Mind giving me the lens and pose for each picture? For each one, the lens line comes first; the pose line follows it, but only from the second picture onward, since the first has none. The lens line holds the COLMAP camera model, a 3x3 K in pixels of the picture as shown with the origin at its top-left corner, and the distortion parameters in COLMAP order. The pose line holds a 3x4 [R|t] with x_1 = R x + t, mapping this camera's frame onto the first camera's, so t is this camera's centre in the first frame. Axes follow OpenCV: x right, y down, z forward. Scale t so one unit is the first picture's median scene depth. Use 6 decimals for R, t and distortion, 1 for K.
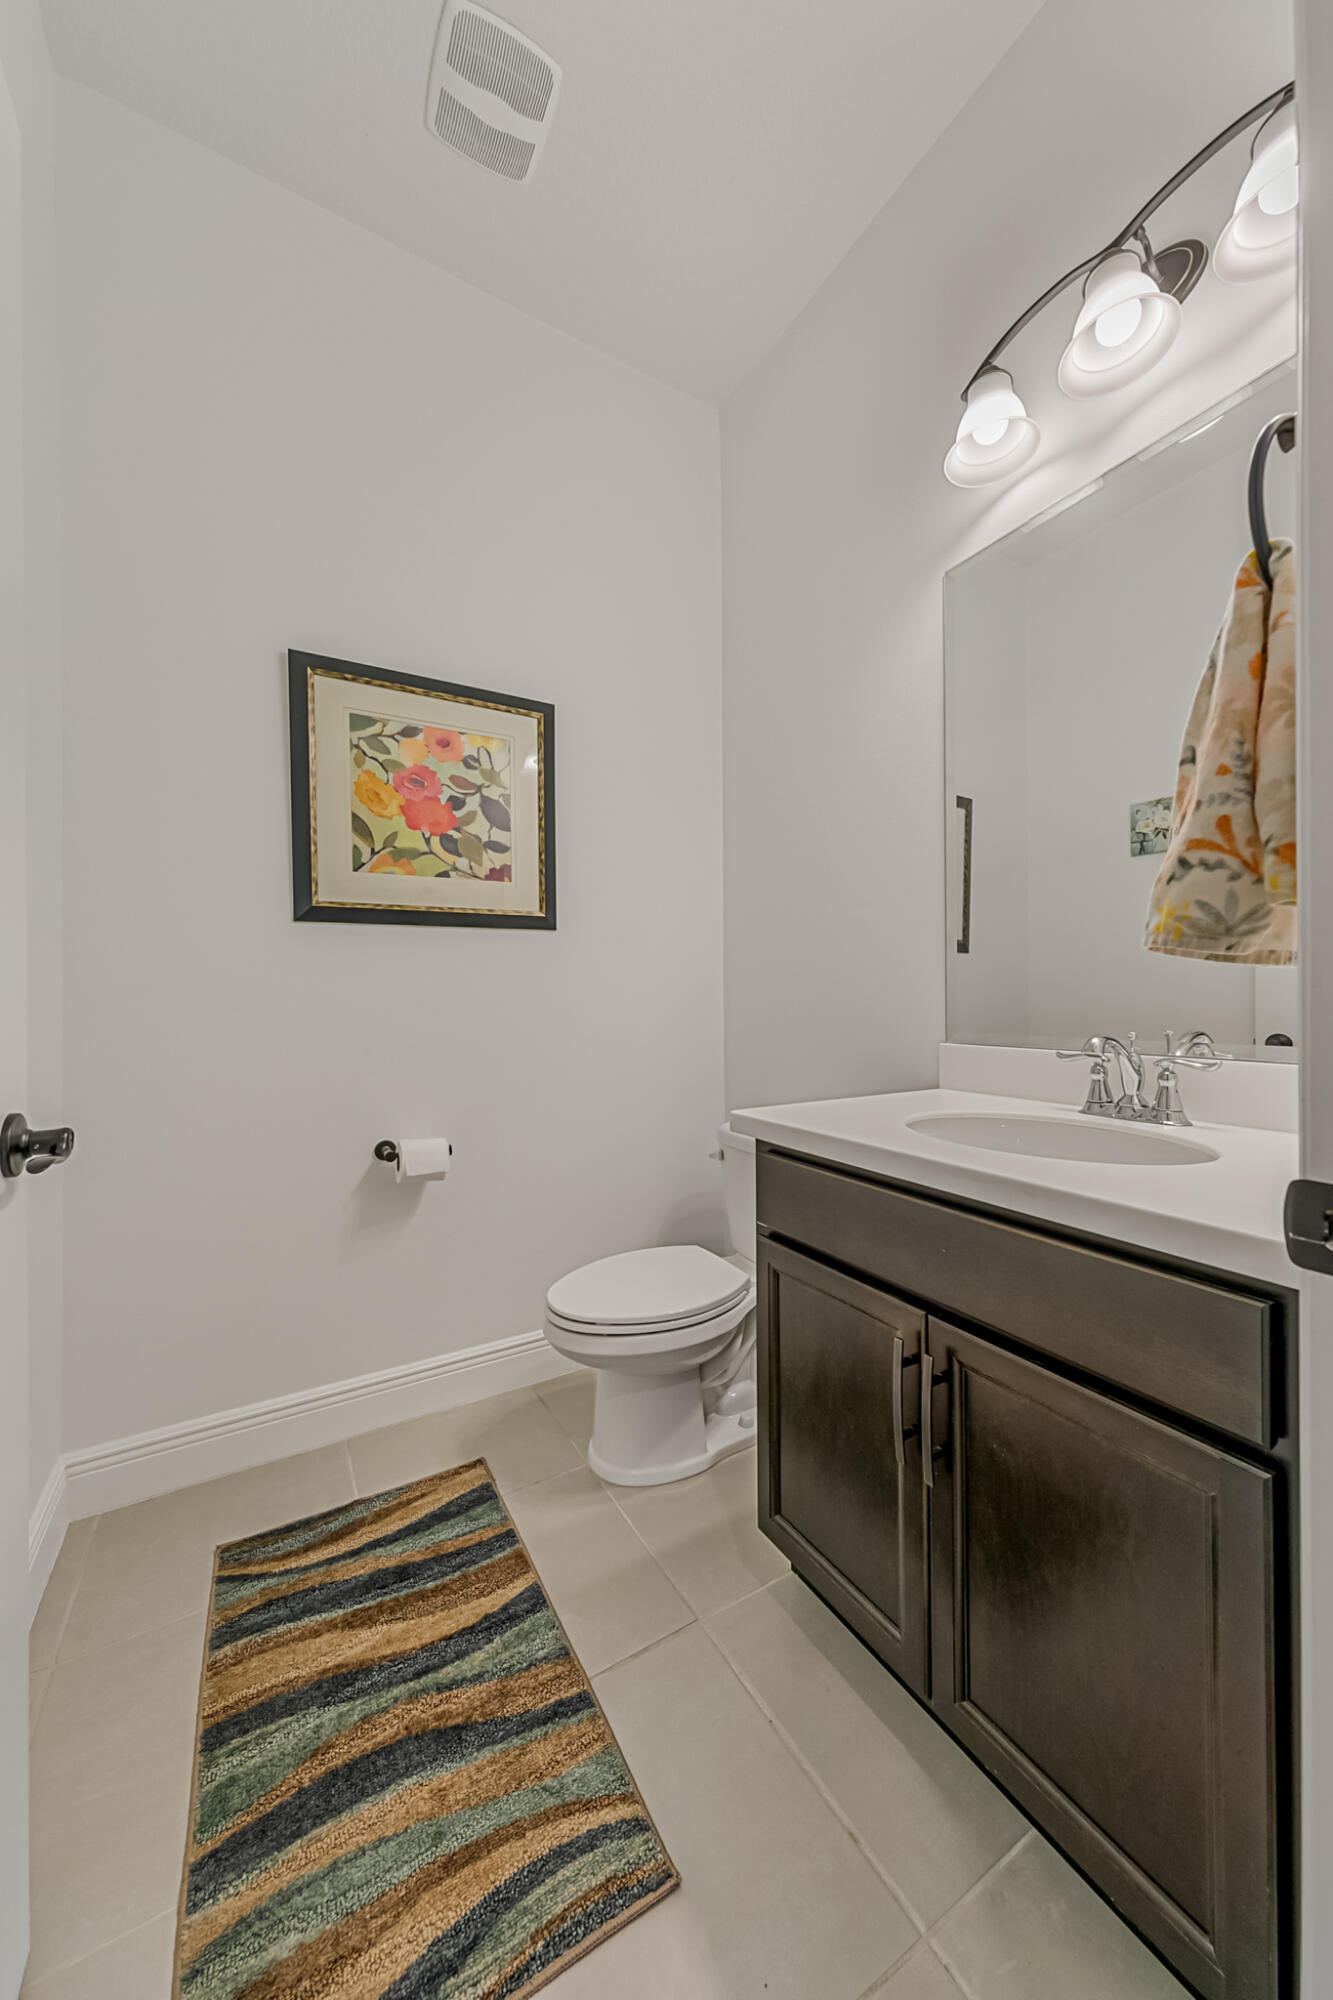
lens RADIAL K [[719.8, 0, 658.2], [0, 719.8, 994.5], [0, 0, 1]] dist [0.009207, -0.000323]
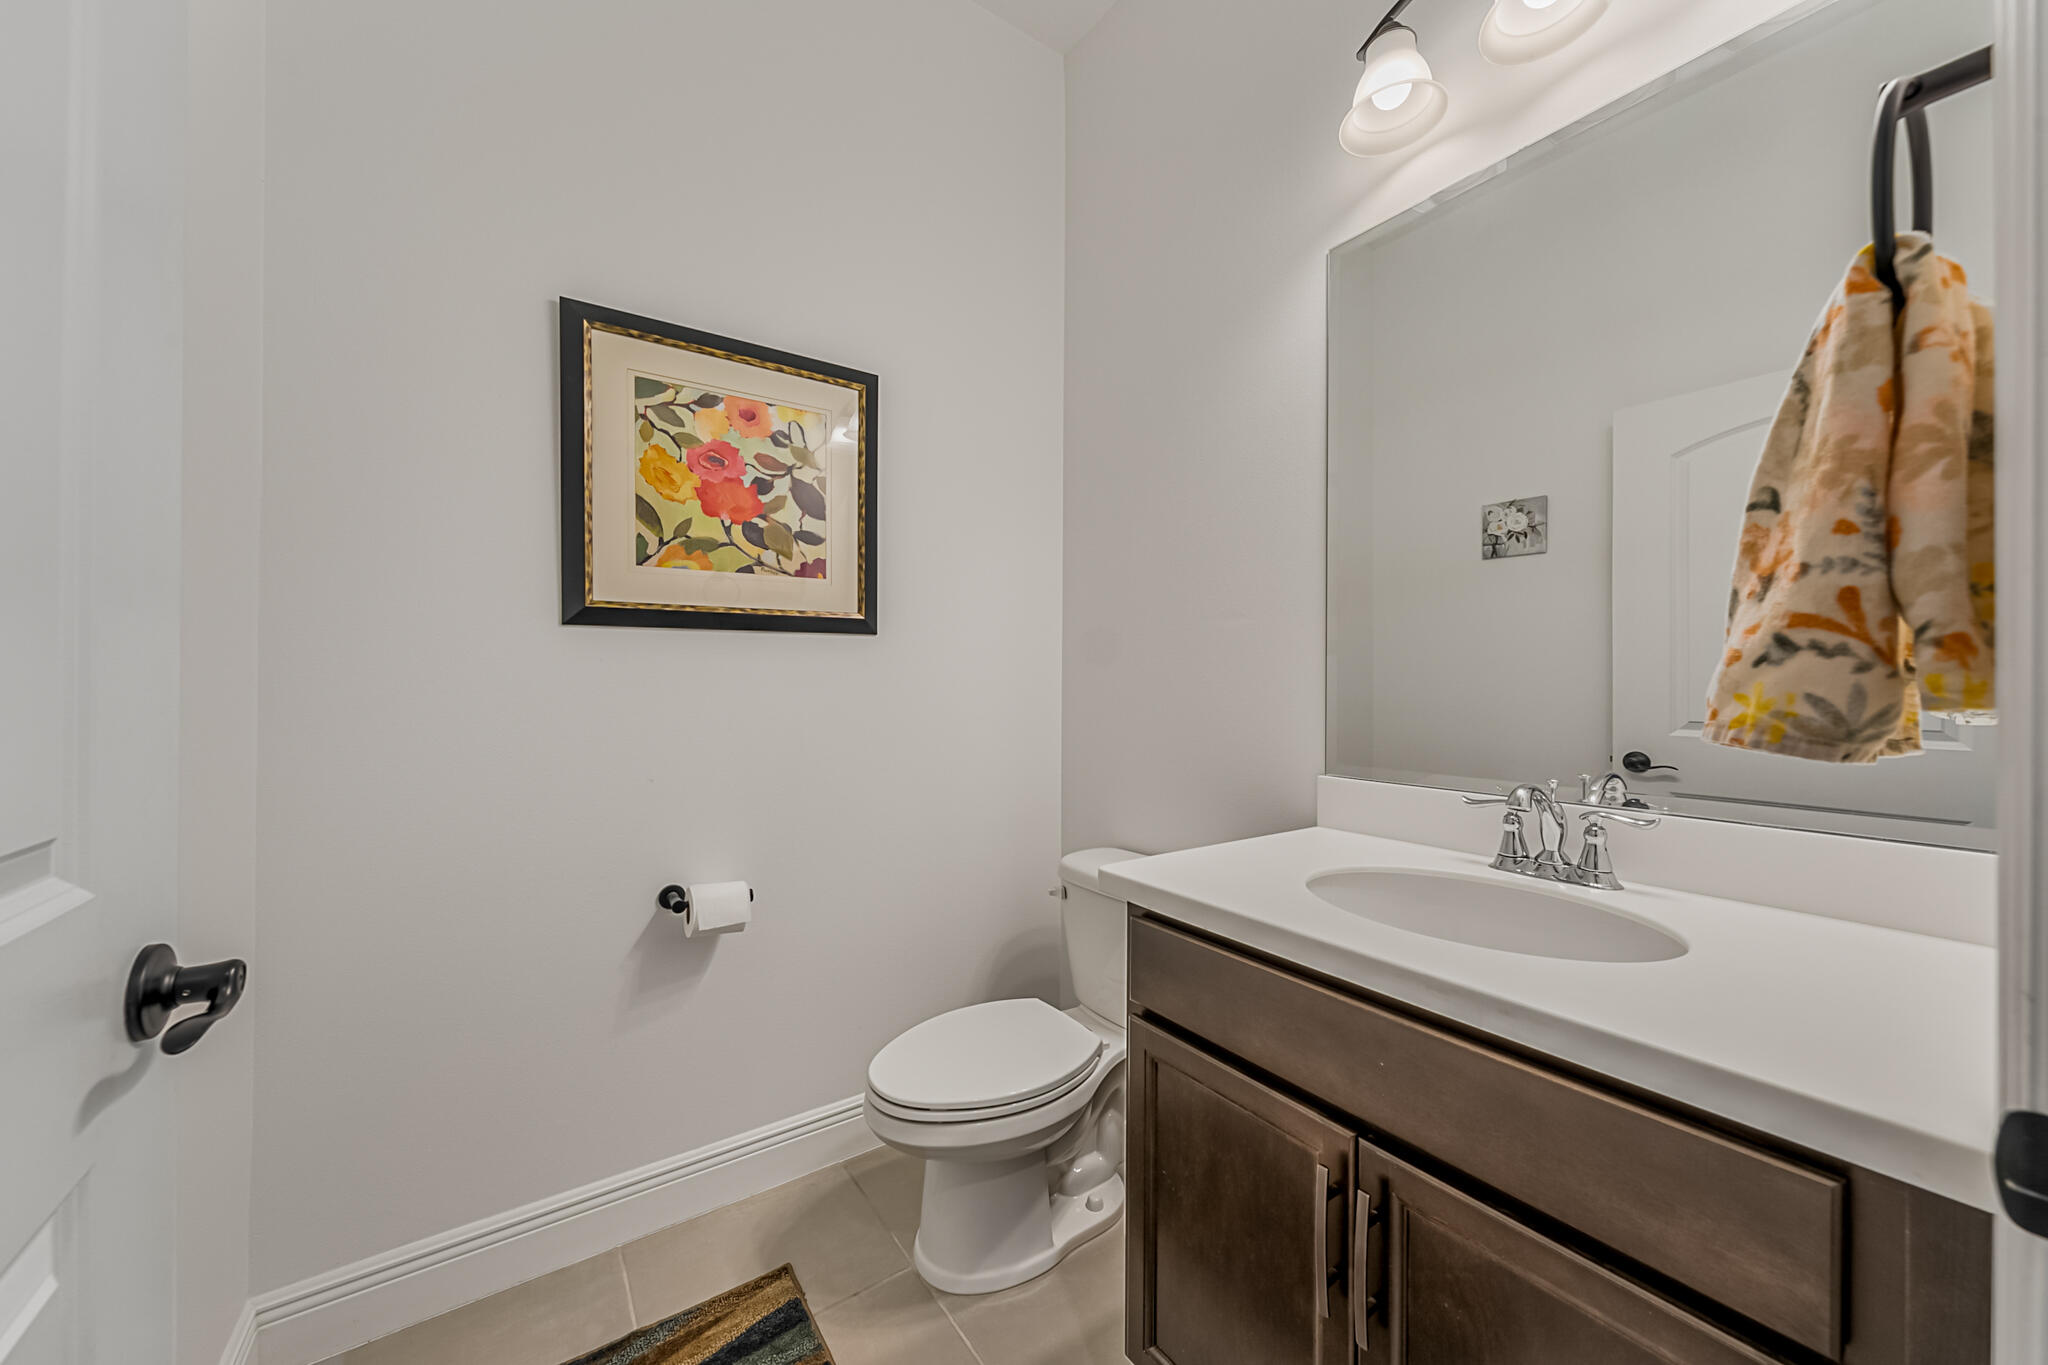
lens RADIAL K [[770.0, 0, 1028.7], [0, 770.0, 682.0], [0, 0, 1]] dist [0.003419, -0.000324]
pose [[0.996503, 0.011046, 0.082819, -0.047162], [-0.010844, 0.999937, -0.002880, -0.041754], [-0.082845, 0.001972, 0.996560, 0.079336]]
